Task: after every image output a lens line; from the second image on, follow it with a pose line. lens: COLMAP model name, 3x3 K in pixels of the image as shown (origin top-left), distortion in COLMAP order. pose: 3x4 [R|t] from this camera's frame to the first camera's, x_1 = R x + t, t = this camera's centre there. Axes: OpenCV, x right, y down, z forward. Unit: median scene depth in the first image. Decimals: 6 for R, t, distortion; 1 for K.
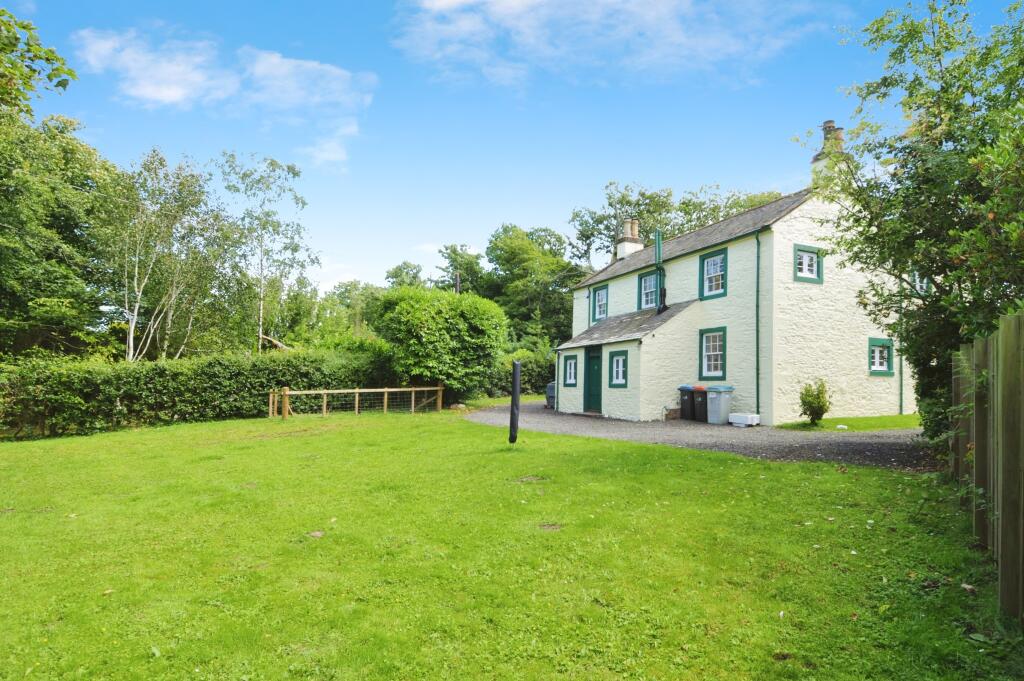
lens RADIAL K [[578.3, 0, 511.8], [0, 578.3, 360.2], [0, 0, 1]] dist [-0.000122, -0.001326]
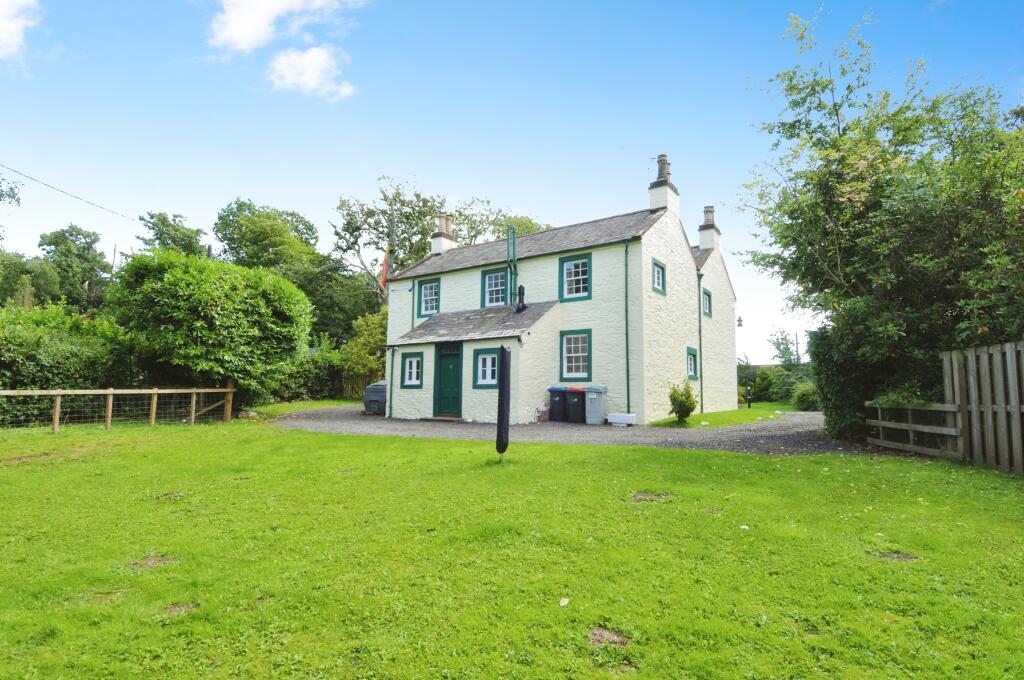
lens RADIAL K [[557.1, 0, 512.0], [0, 557.1, 340.0], [0, 0, 1]] dist [0.043885, -0.073761]
pose [[0.830839, 0.056199, 0.553668, -0.242474], [-0.024516, 0.997618, -0.064473, 0.023742], [-0.555973, 0.039993, 0.830238, 0.215339]]
